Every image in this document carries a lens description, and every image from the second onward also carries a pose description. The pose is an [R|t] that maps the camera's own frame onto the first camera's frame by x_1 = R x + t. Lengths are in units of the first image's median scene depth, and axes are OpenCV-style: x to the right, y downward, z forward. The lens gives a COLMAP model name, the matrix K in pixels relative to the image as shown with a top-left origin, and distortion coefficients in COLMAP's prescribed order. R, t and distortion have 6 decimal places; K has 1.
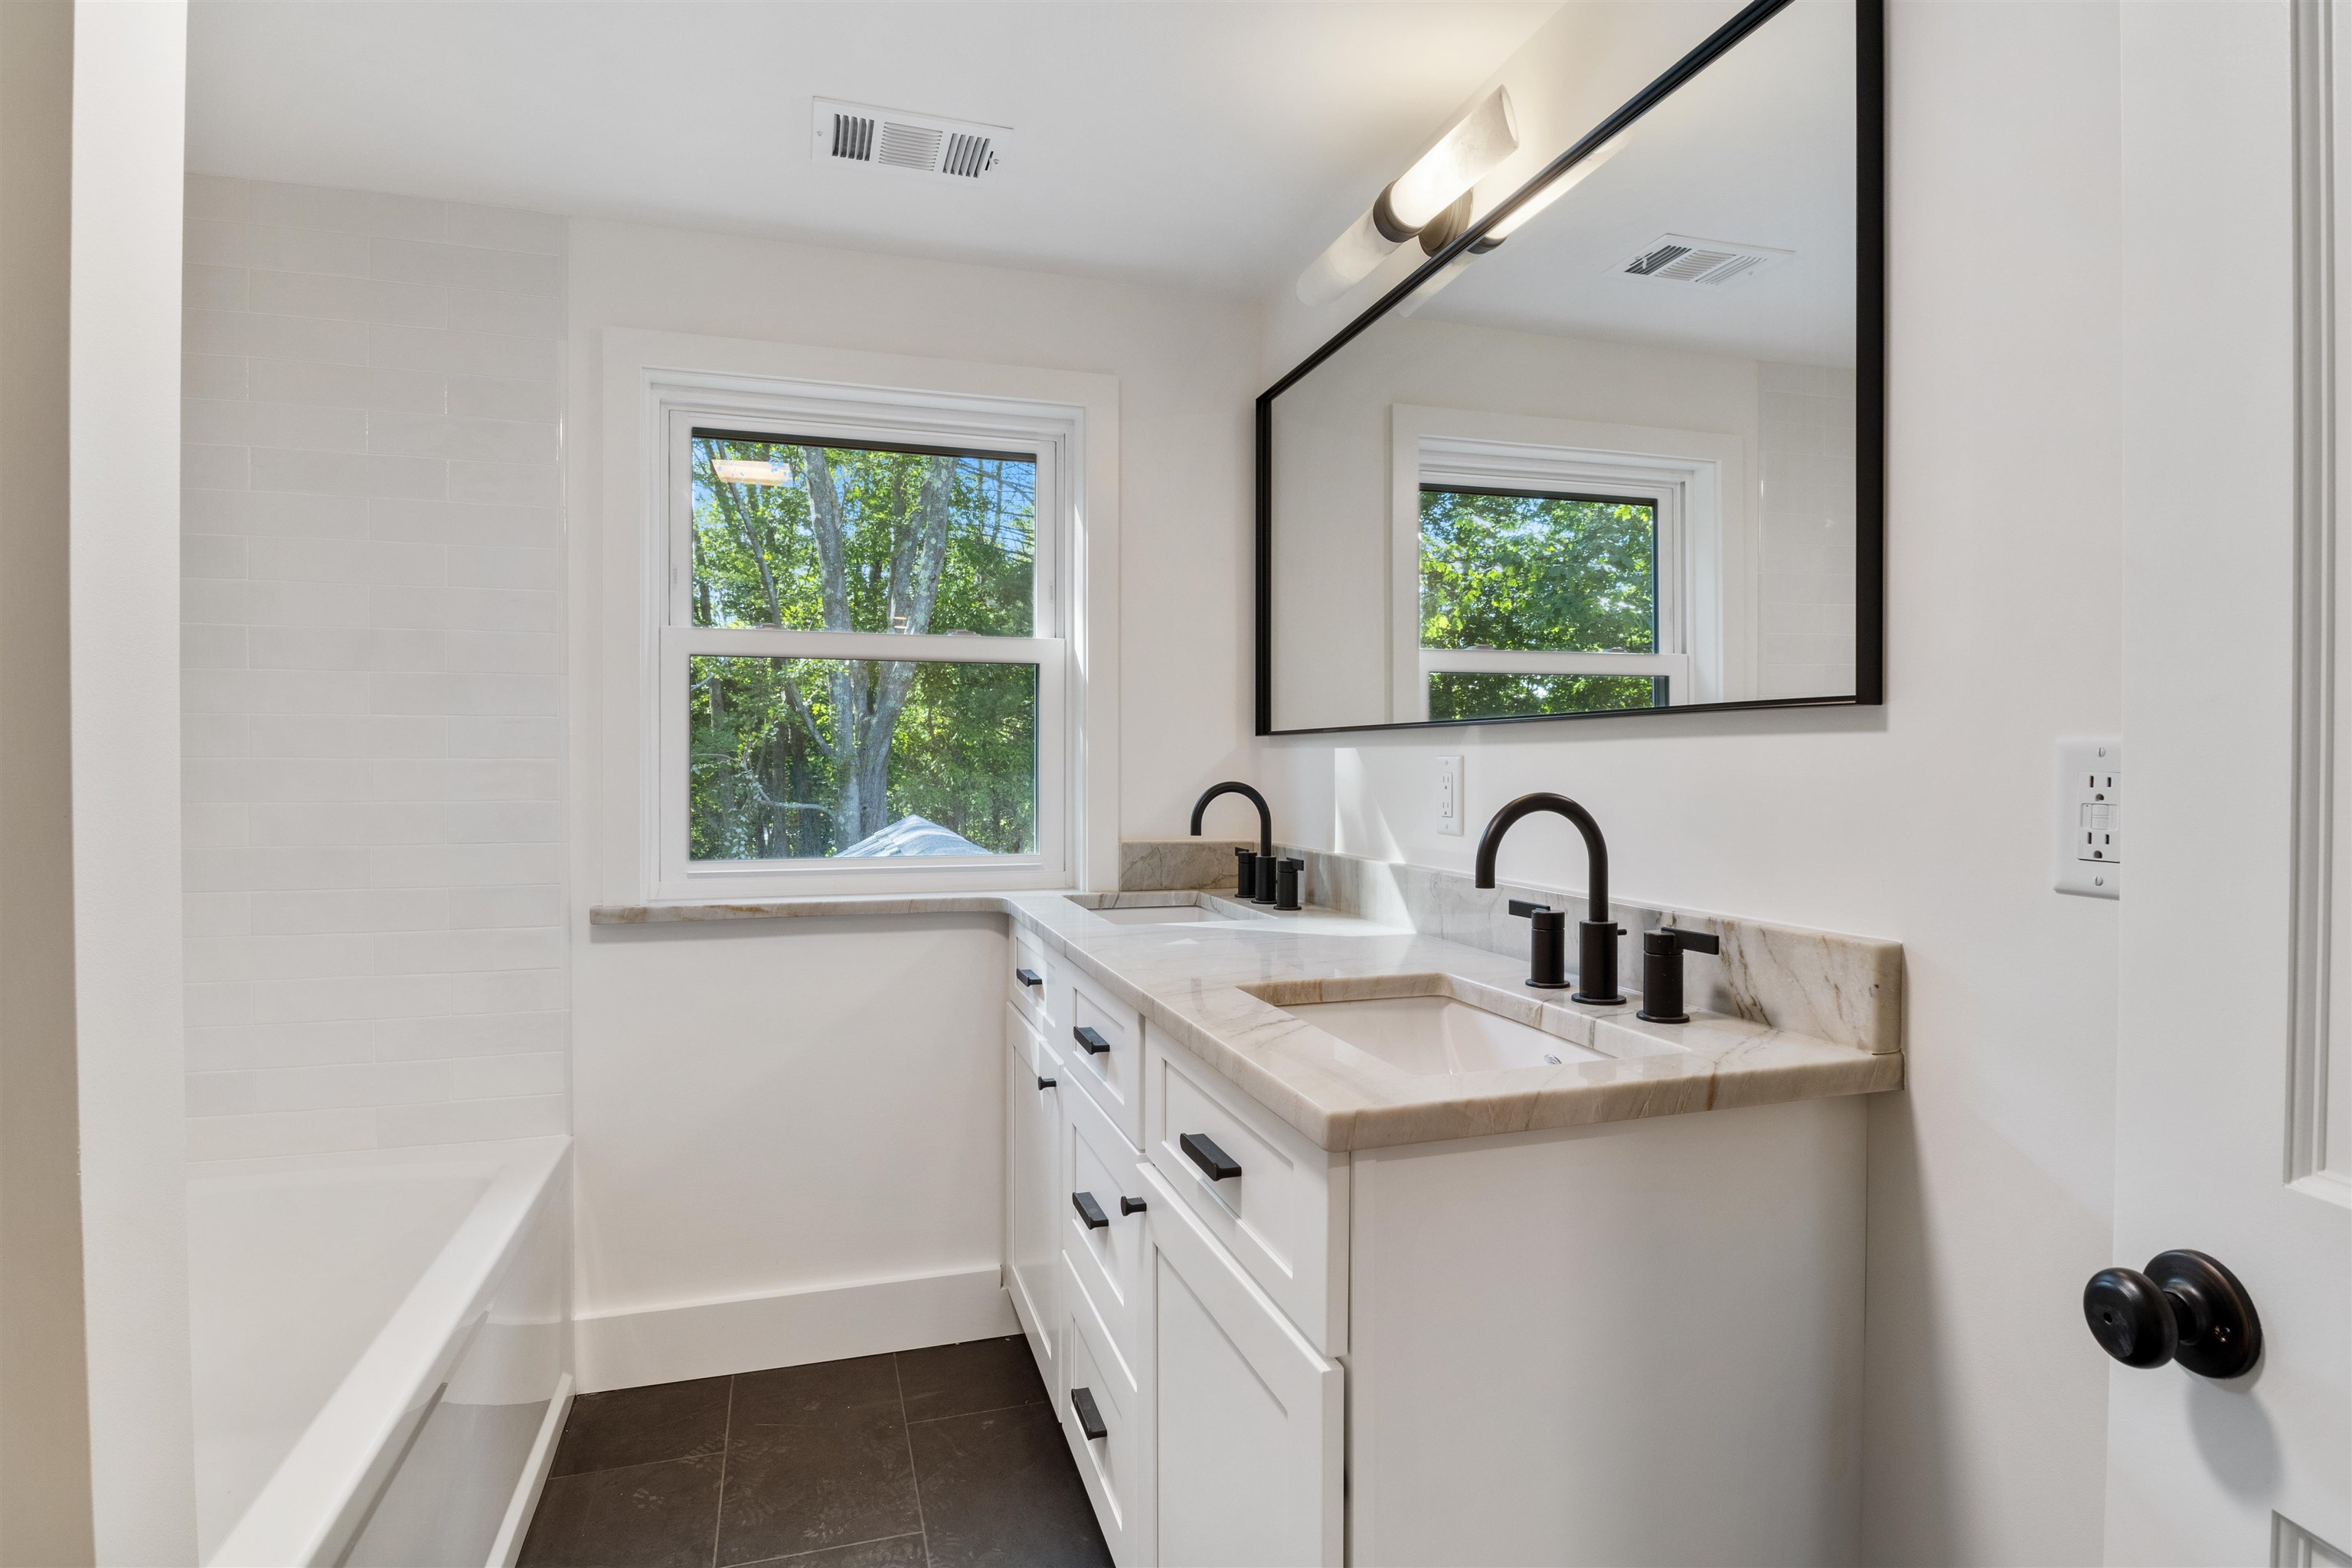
lens RADIAL K [[1180.8, 0, 1170.2], [0, 1180.8, 781.9], [0, 0, 1]] dist [-0.017210, 0.000046]
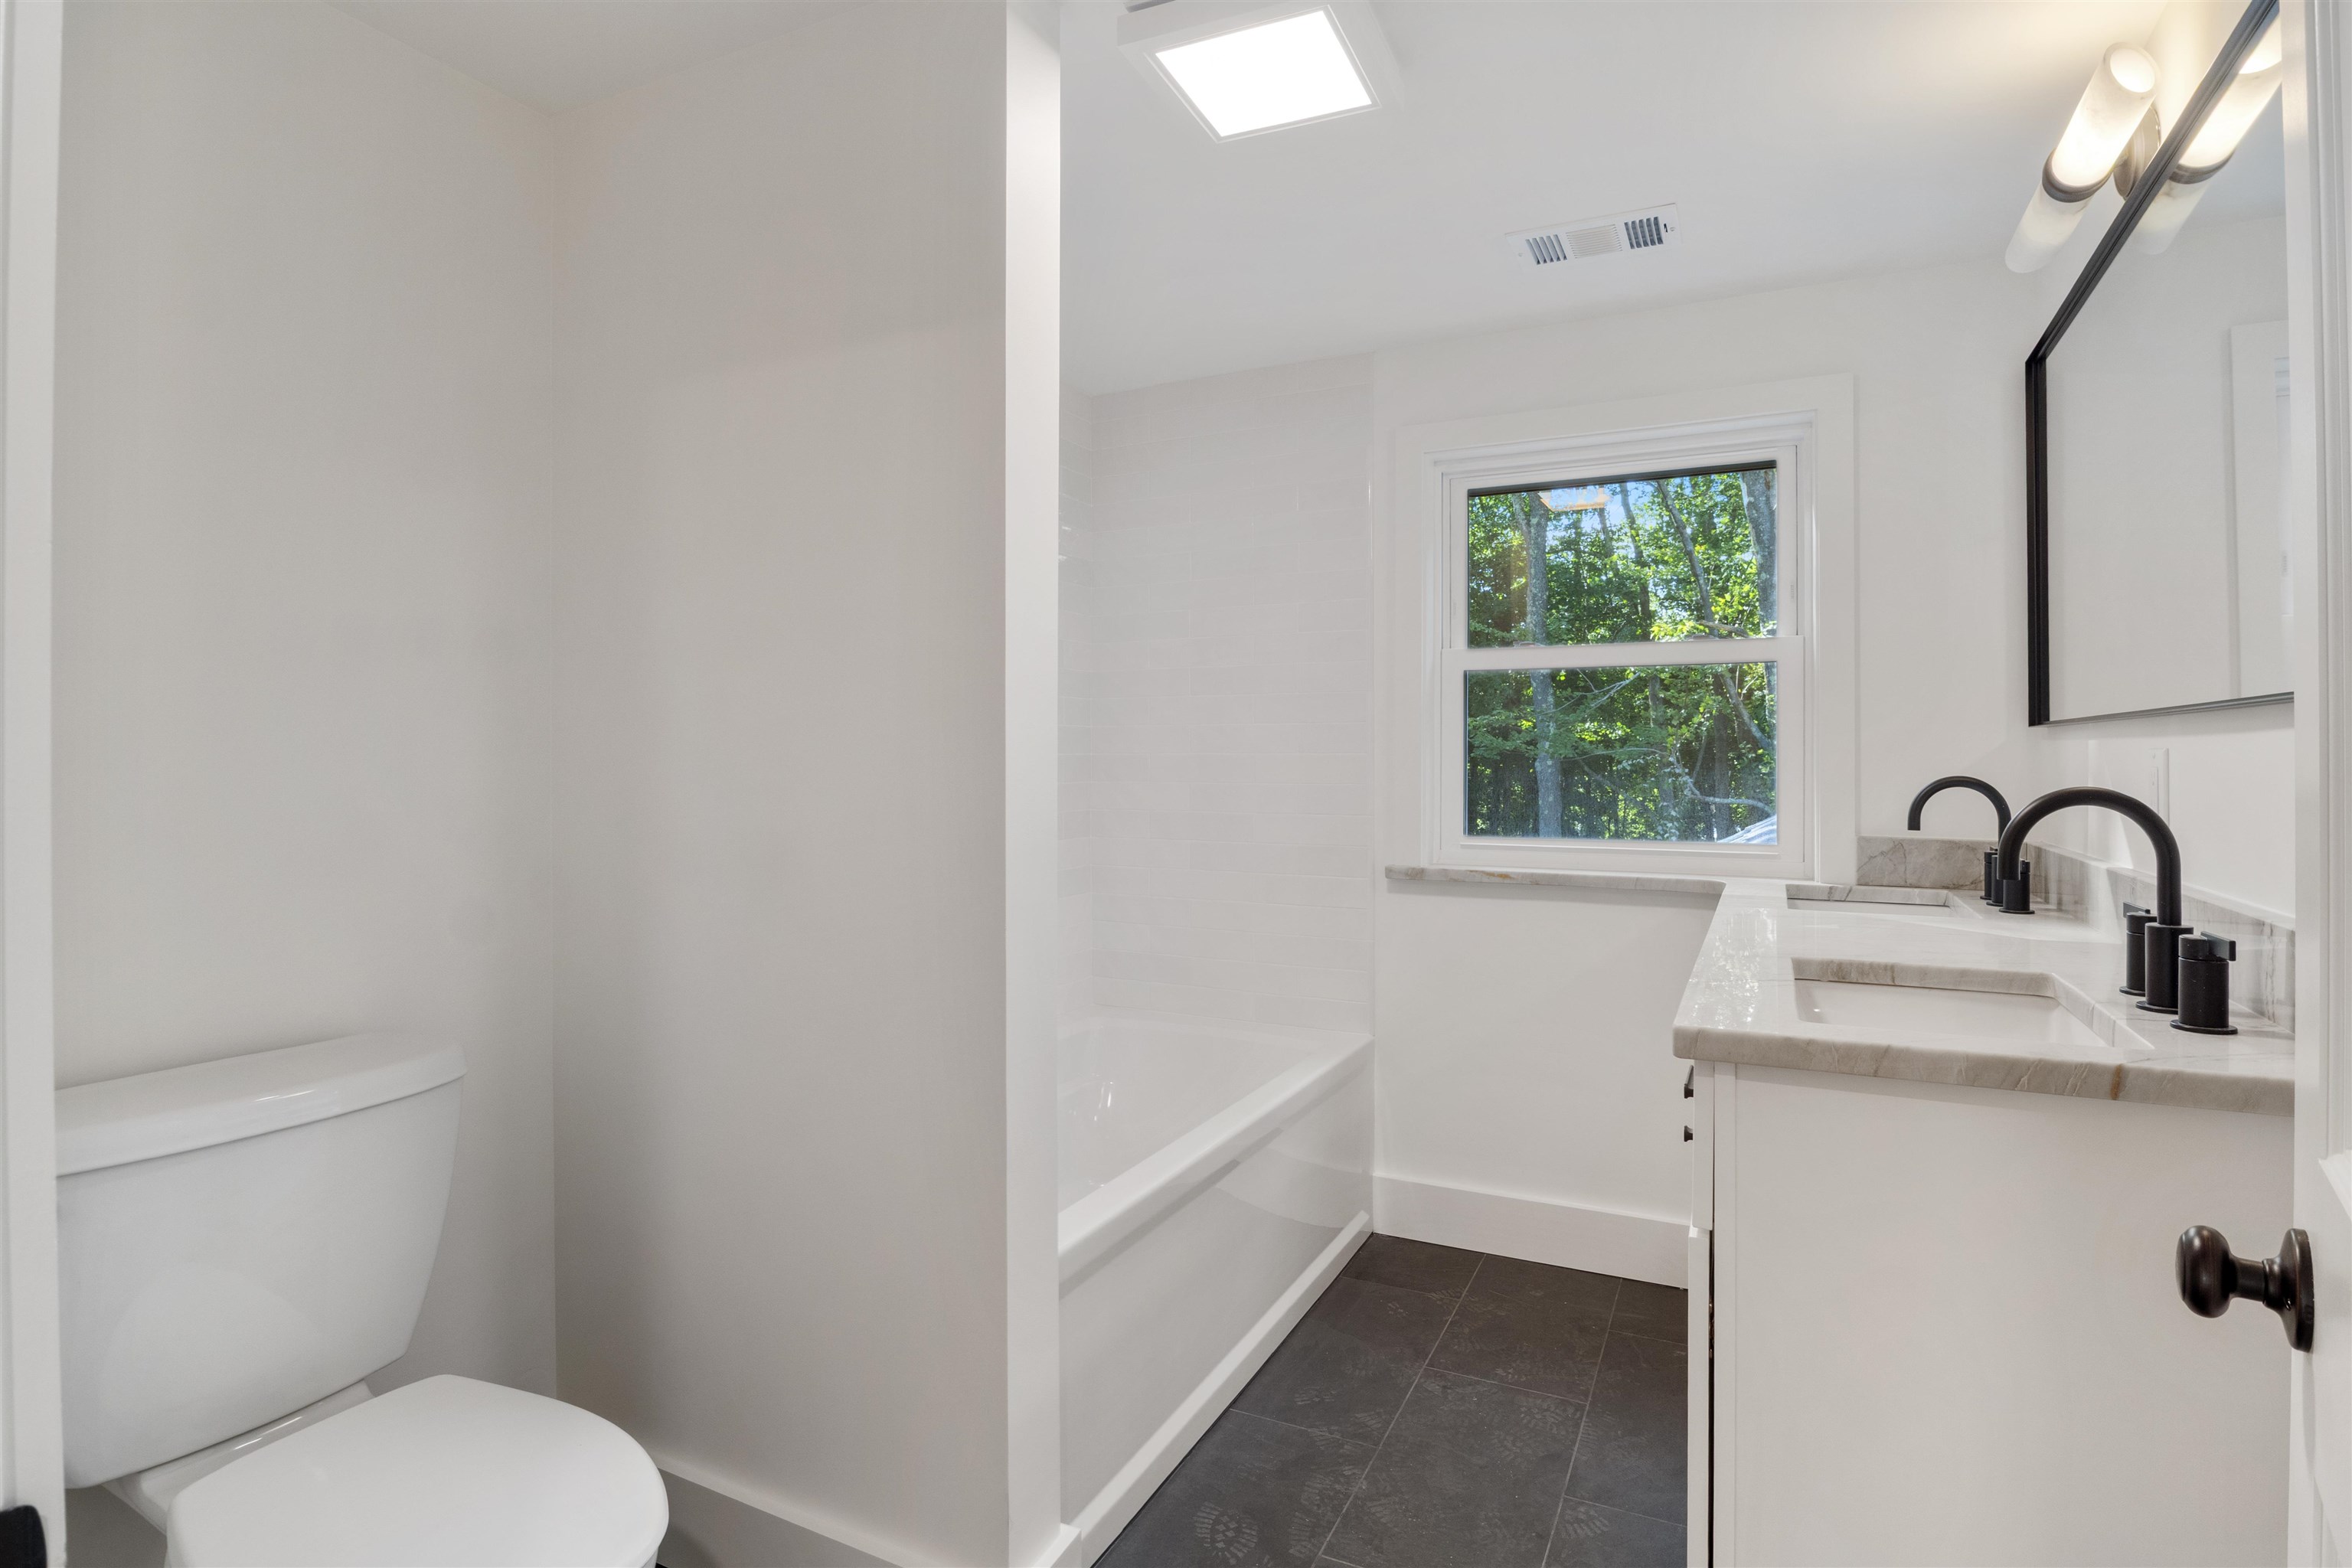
lens RADIAL K [[1170.6, 0, 1173.9], [0, 1170.6, 756.9], [0, 0, 1]] dist [-0.027571, -0.000921]
pose [[0.722223, -0.000228, -0.691661, 0.239419], [-0.010855, 0.999873, -0.011664, 0.002334], [0.691575, 0.015932, 0.722128, -0.118090]]
